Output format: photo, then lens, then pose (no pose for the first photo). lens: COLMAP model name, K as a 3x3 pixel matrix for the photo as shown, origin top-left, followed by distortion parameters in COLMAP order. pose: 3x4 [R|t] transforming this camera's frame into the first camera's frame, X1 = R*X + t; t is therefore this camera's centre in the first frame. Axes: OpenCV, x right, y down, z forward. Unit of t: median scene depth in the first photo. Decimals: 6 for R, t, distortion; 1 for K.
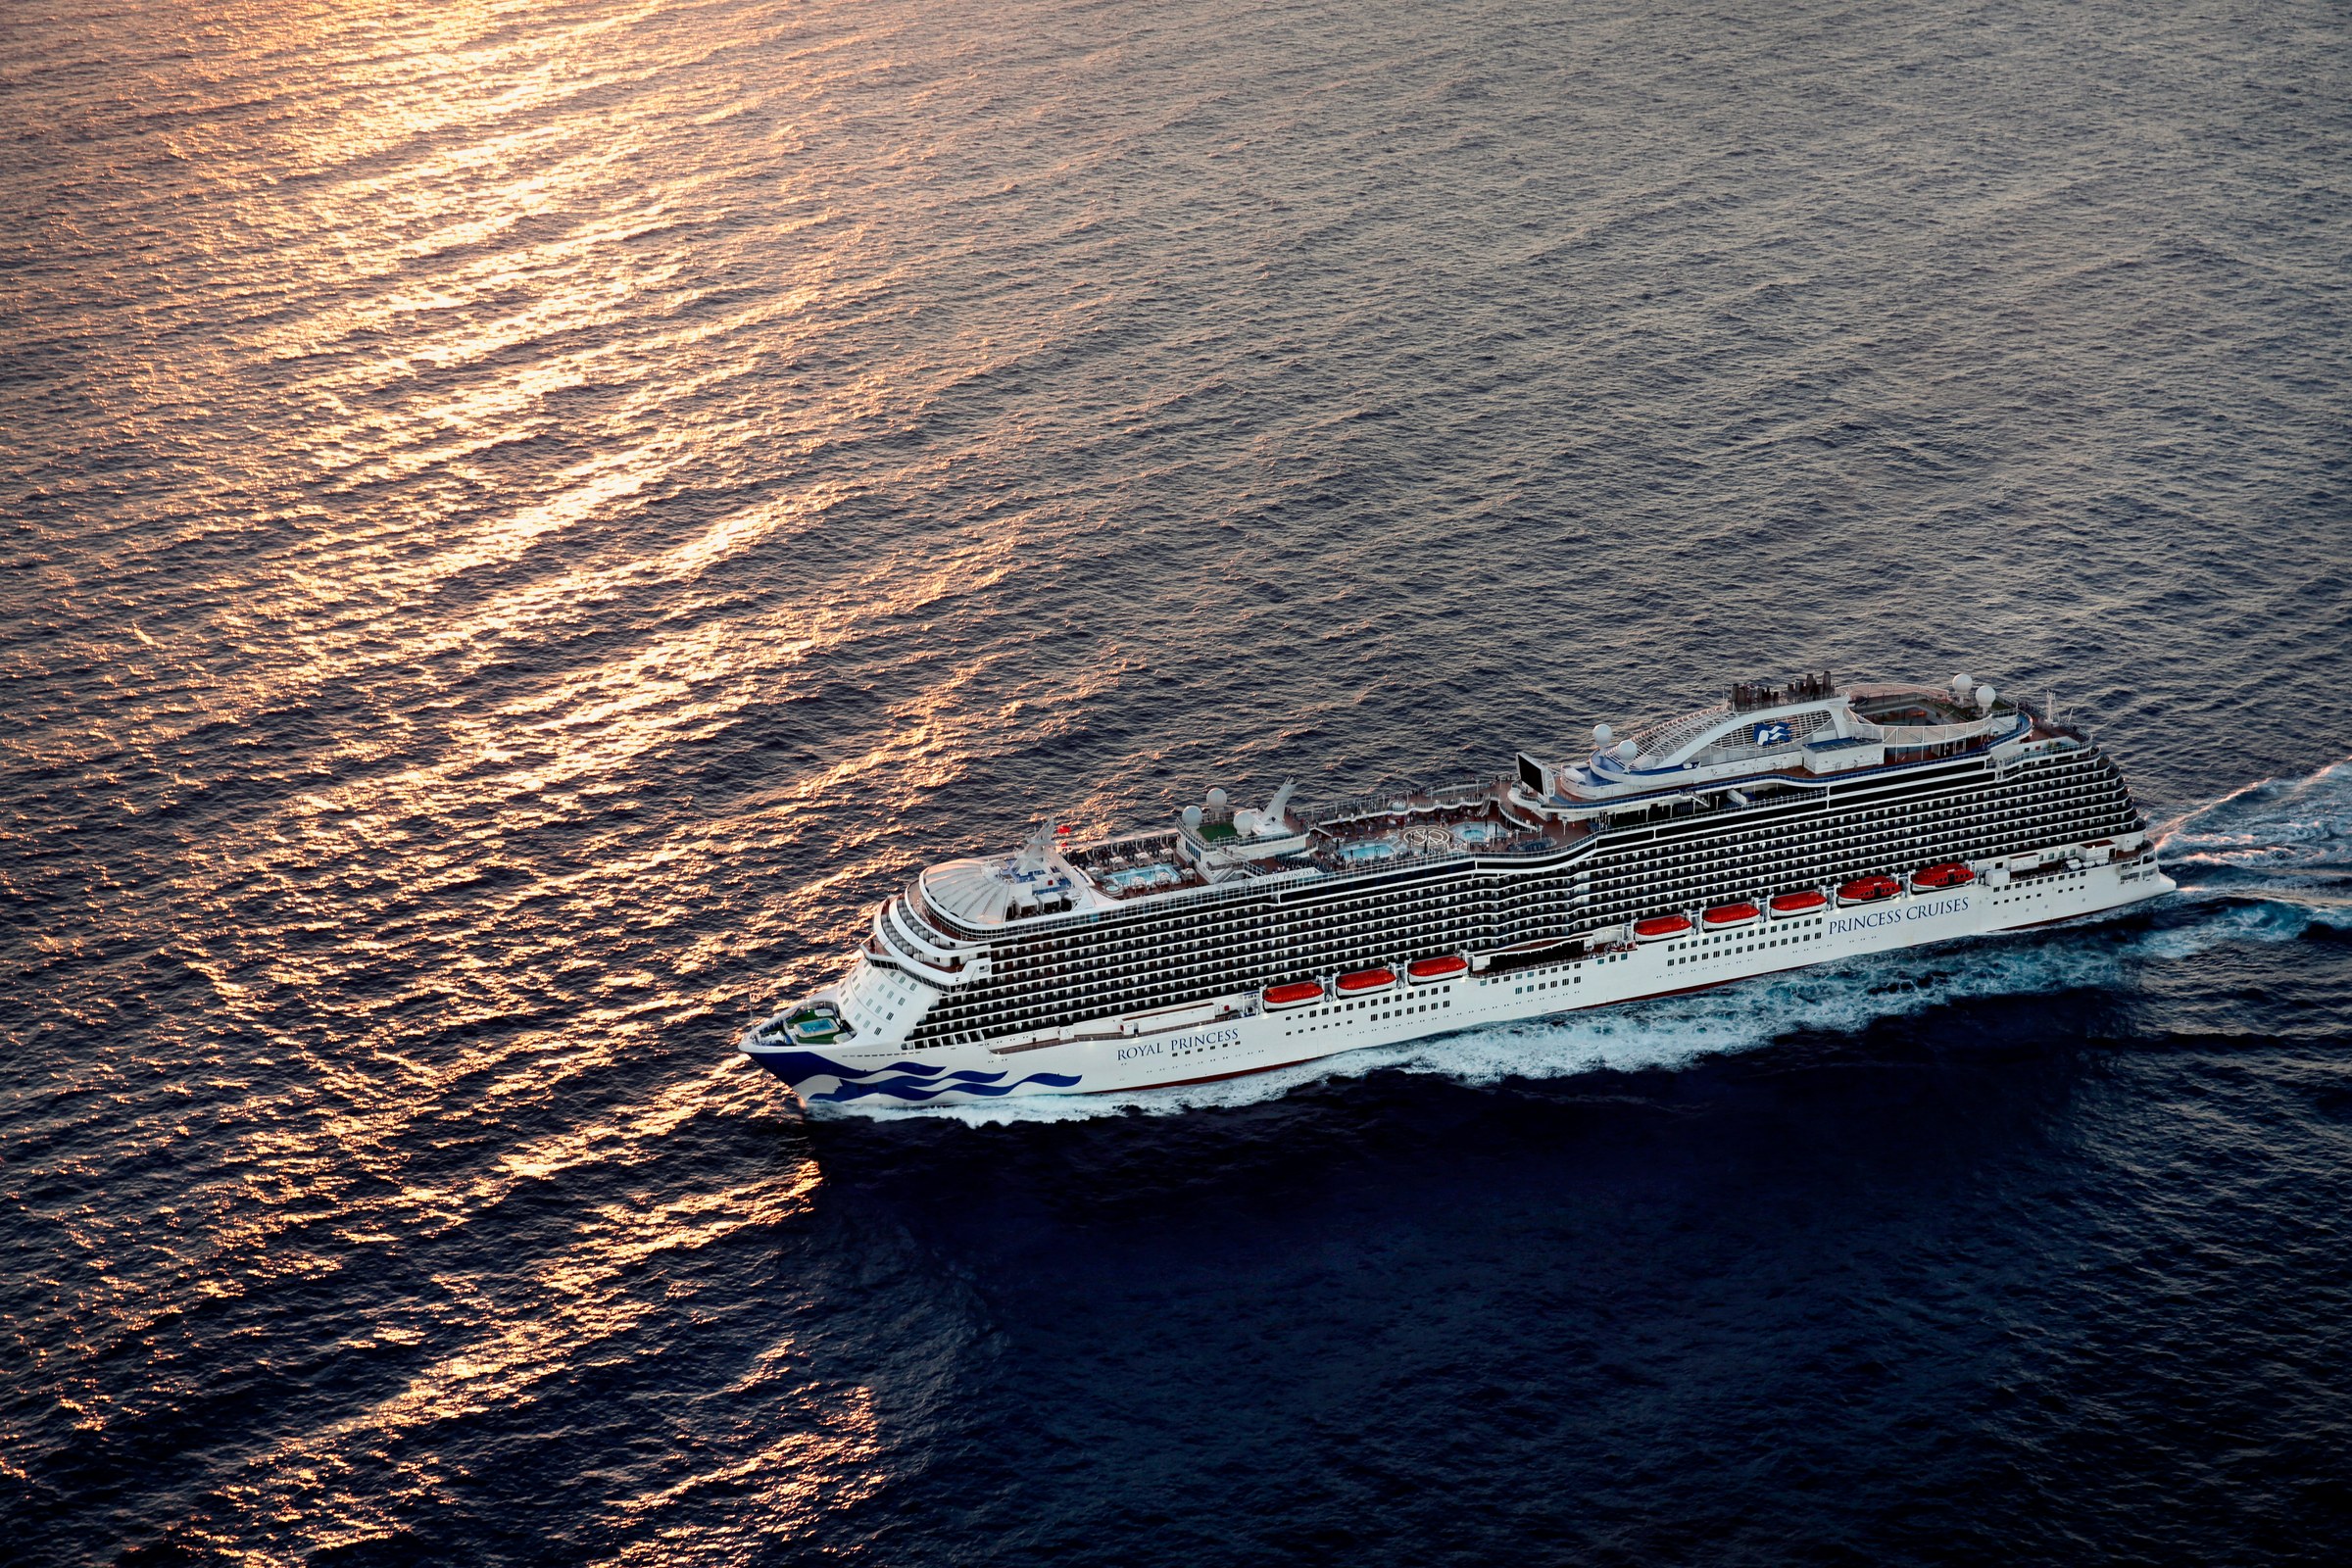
lens RADIAL K [[3018.6, 0, 1176.0], [0, 3018.6, 784.0], [0, 0, 1]] dist [0.171187, -0.009538]
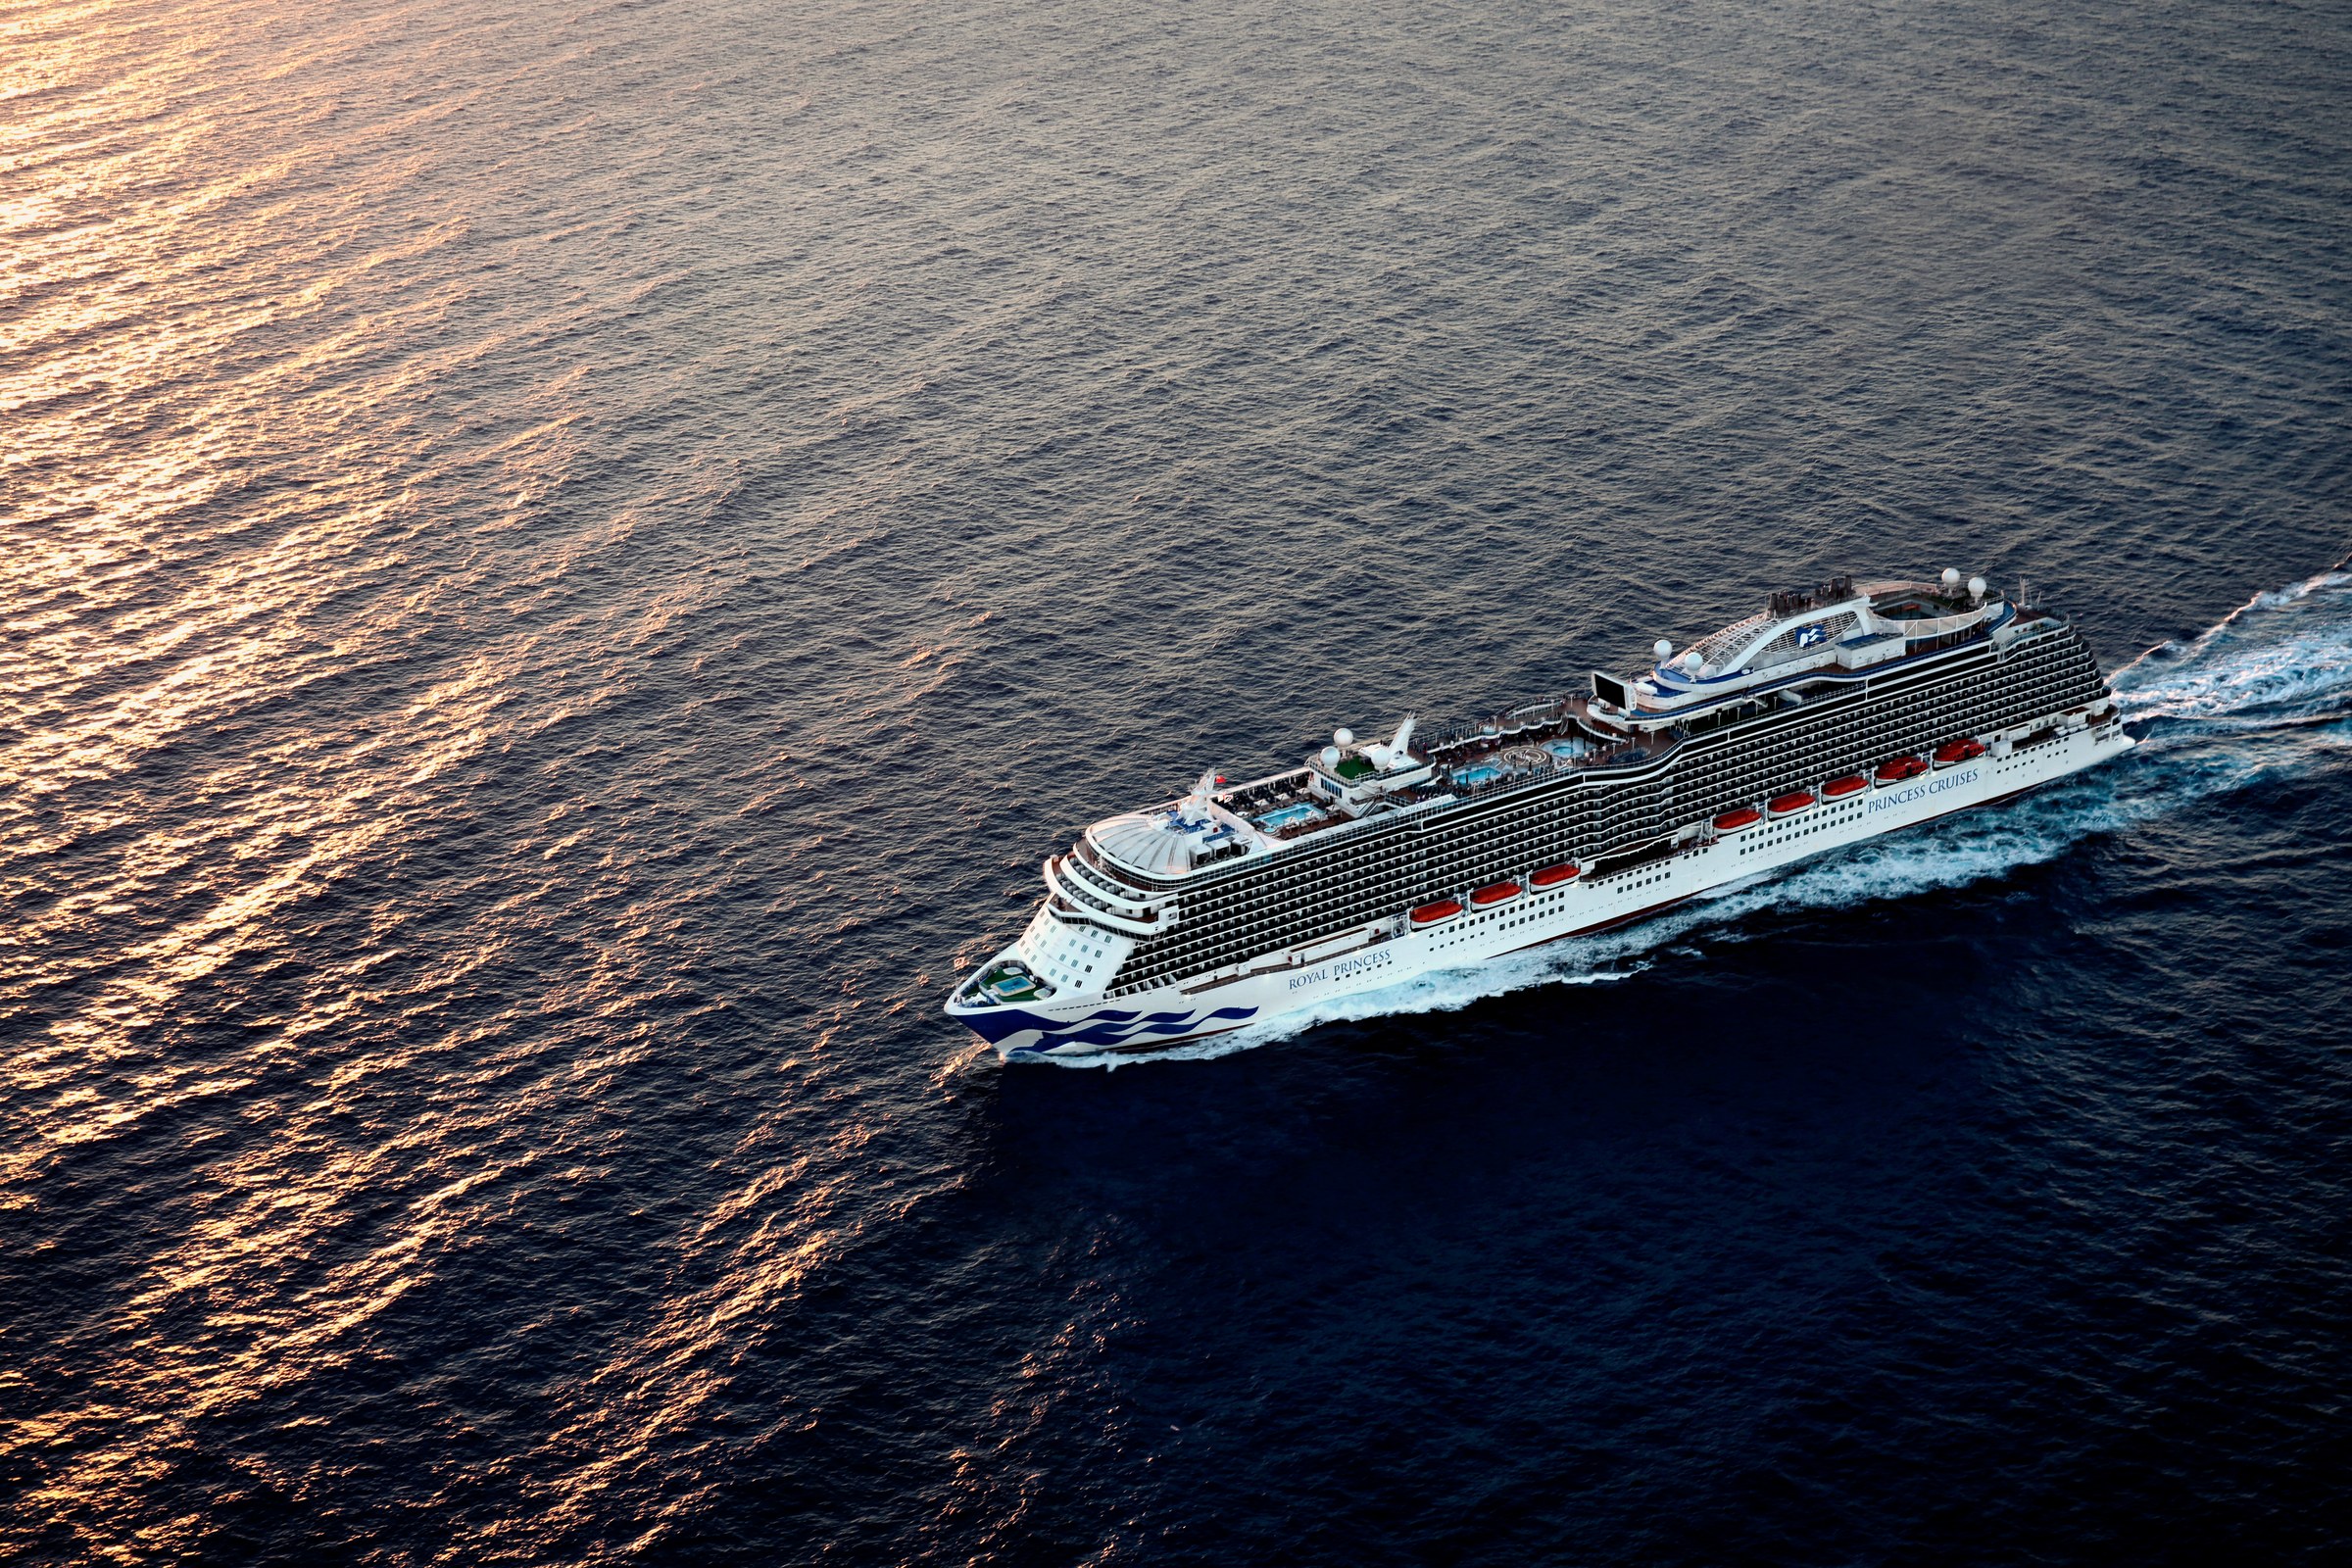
lens RADIAL K [[3018.6, 0, 1176.0], [0, 3018.6, 784.0], [0, 0, 1]] dist [0.171187, -0.009538]
pose [[0.979957, -0.086299, 0.179544, -0.237859], [0.080839, 0.996021, 0.037525, -0.023833], [-0.182068, -0.022259, 0.983034, -0.041679]]
